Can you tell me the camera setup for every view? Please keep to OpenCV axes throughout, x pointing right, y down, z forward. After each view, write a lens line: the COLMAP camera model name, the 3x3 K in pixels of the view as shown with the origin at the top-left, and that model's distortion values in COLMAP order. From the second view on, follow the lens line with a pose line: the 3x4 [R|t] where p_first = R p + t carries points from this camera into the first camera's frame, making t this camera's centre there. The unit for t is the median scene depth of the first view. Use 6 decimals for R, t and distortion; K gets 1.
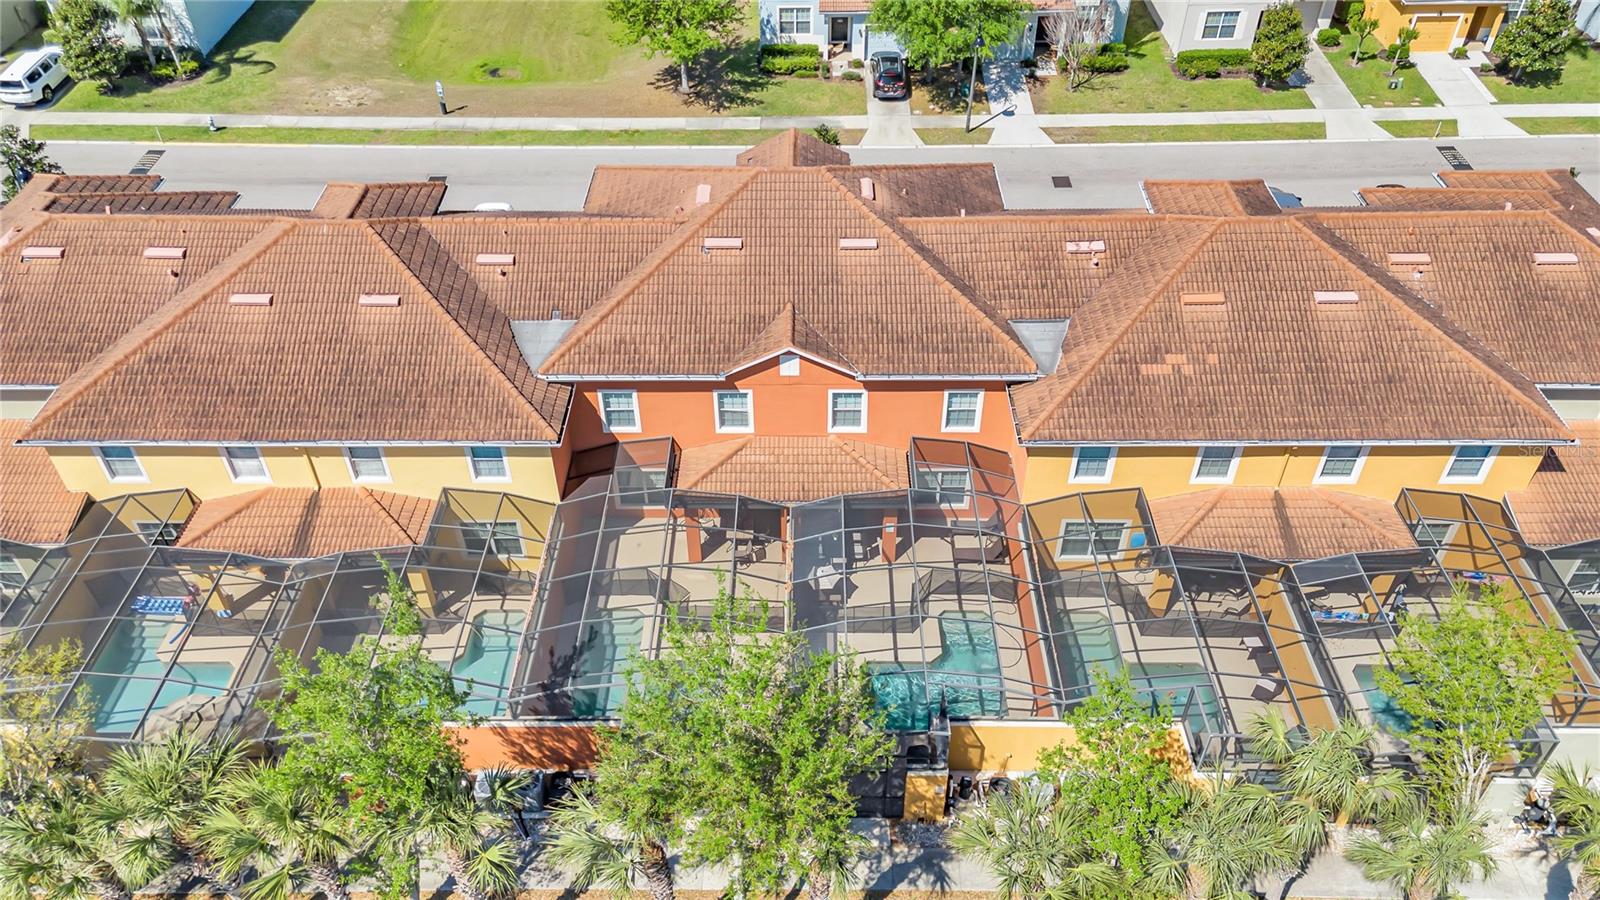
lens RADIAL K [[1140.7, 0, 800.0], [0, 1140.7, 450.0], [0, 0, 1]] dist [0.082423, -0.001920]
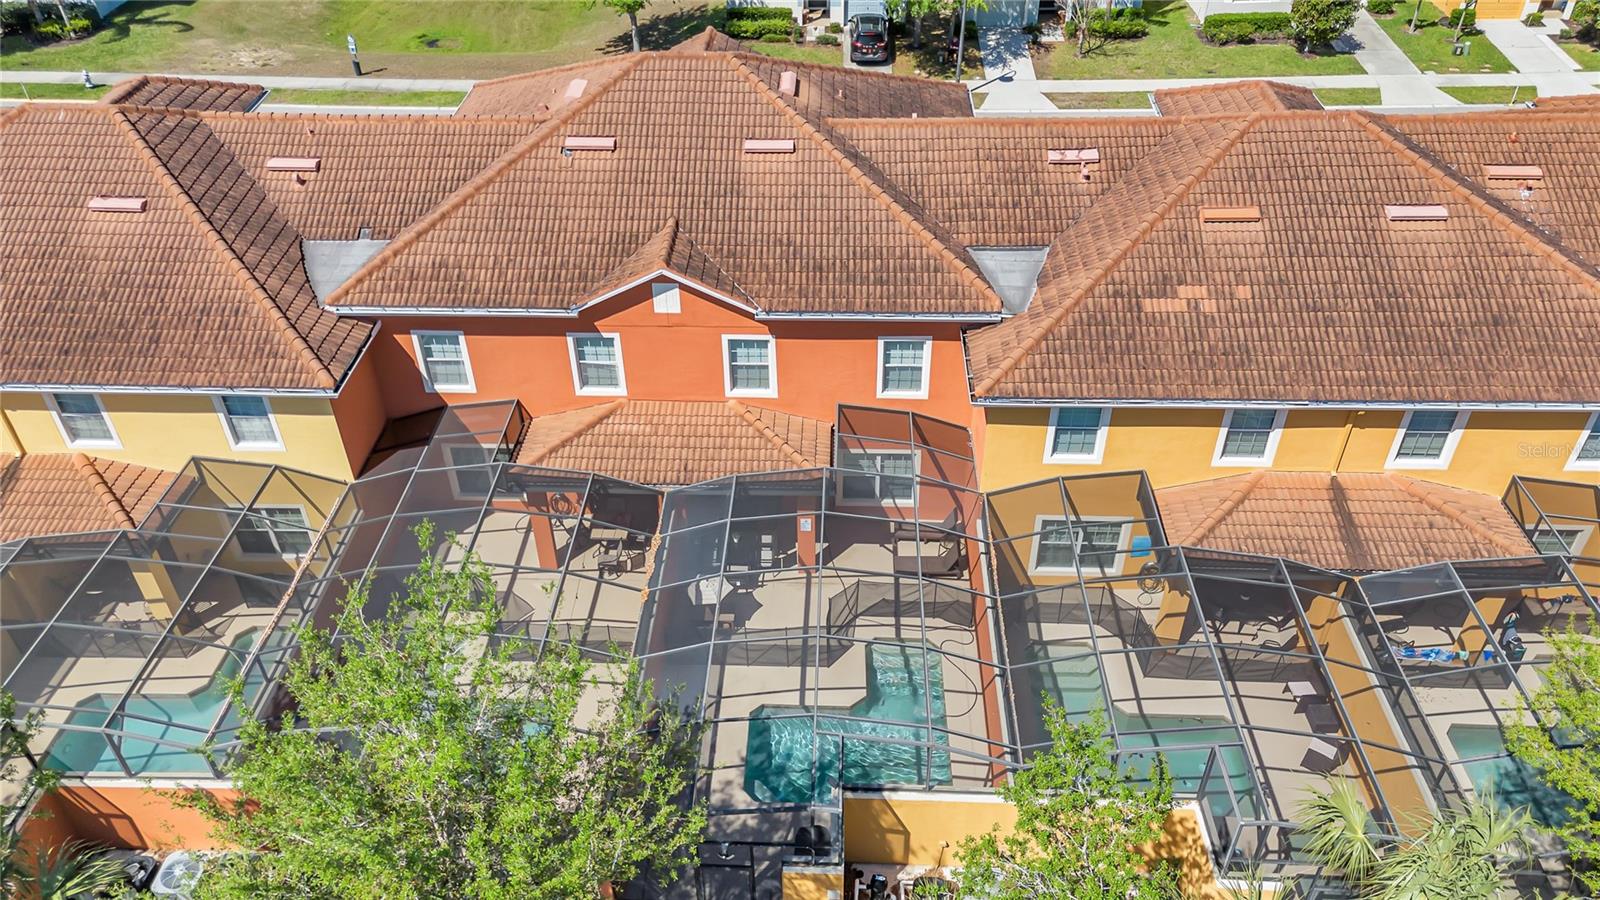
lens RADIAL K [[1143.7, 0, 800.0], [0, 1143.7, 450.0], [0, 0, 1]] dist [0.086050, -0.029744]
pose [[0.999508, 0.015754, -0.027123, 0.096559], [-0.017214, 0.998367, -0.054479, 0.061184], [0.026221, 0.054919, 0.998146, 0.260679]]
